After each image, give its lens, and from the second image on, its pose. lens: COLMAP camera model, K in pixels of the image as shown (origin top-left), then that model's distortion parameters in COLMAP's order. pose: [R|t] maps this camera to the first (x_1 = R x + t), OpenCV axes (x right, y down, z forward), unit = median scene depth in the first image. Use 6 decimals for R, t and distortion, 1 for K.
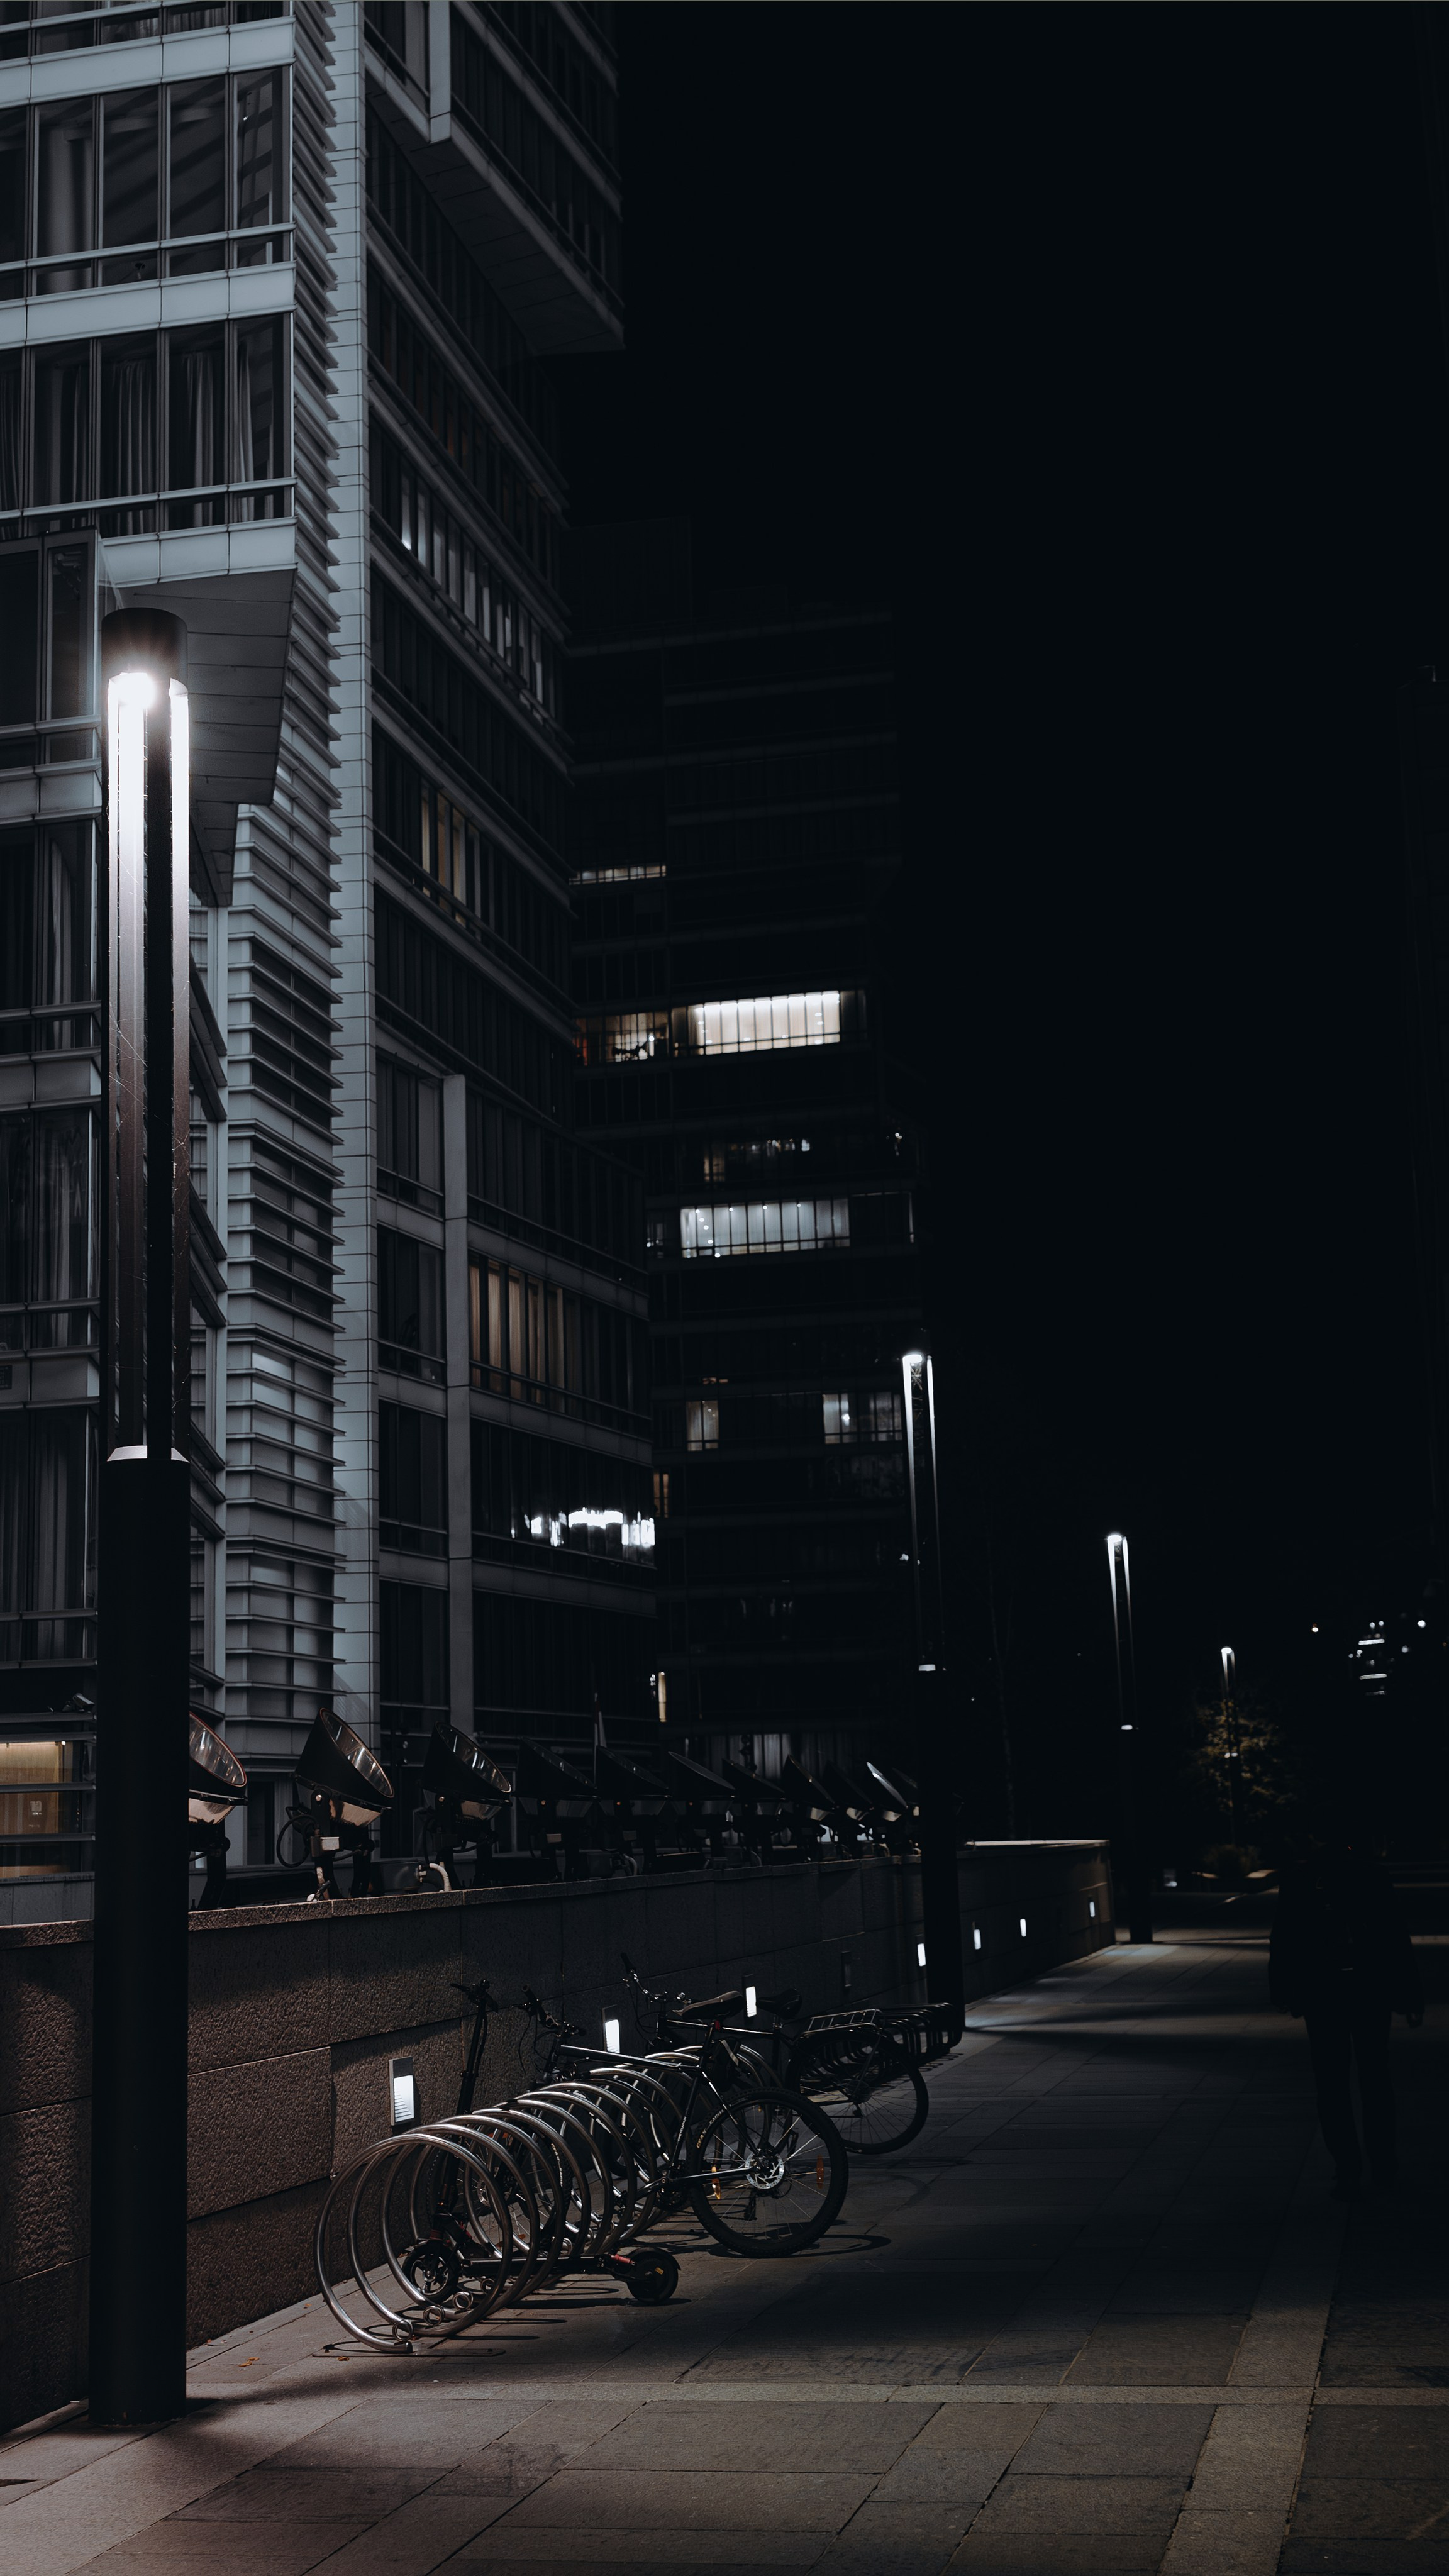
lens RADIAL K [[3084.9, 0, 724.5], [0, 3084.9, 1288.0], [0, 0, 1]] dist [-0.010099, -0.018957]
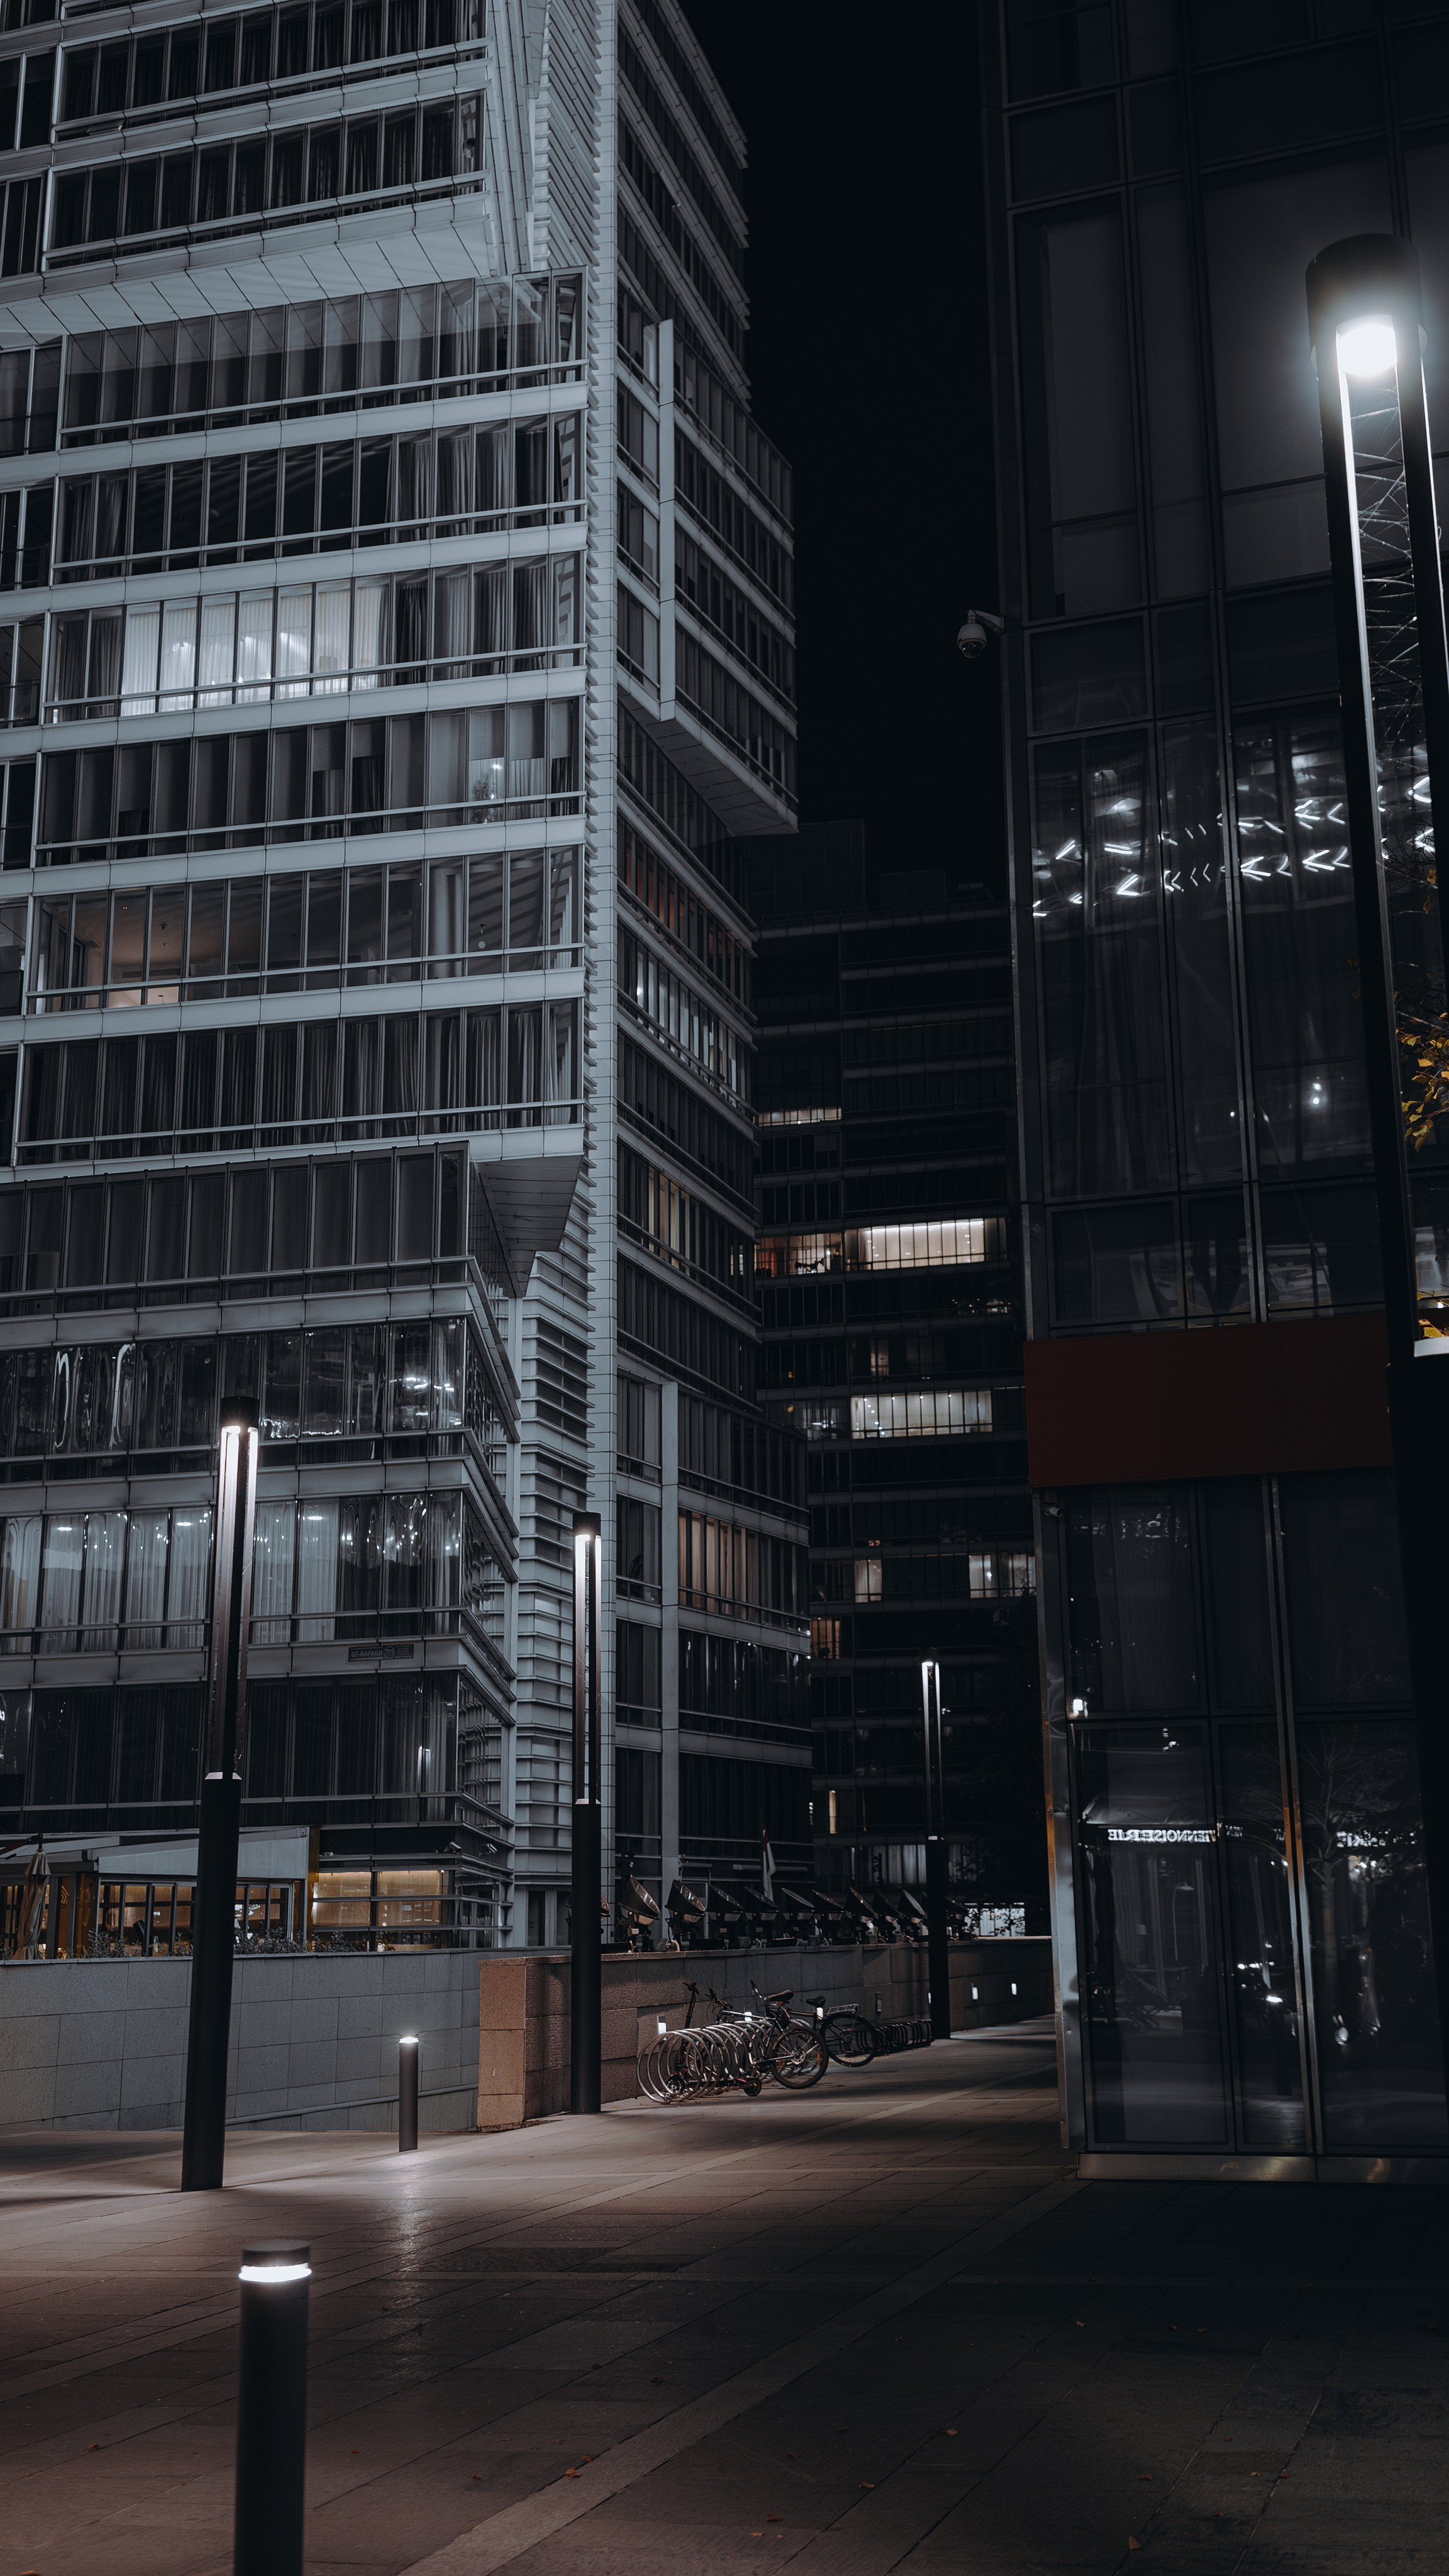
lens RADIAL K [[2578.0, 0, 843.8], [0, 2578.0, 1279.7], [0, 0, 1]] dist [0.014288, -0.161203]
pose [[0.999830, 0.006226, -0.017381, 0.016125], [-0.007450, 0.997430, -0.071257, -0.042087], [0.016892, 0.071374, 0.997307, -0.236250]]
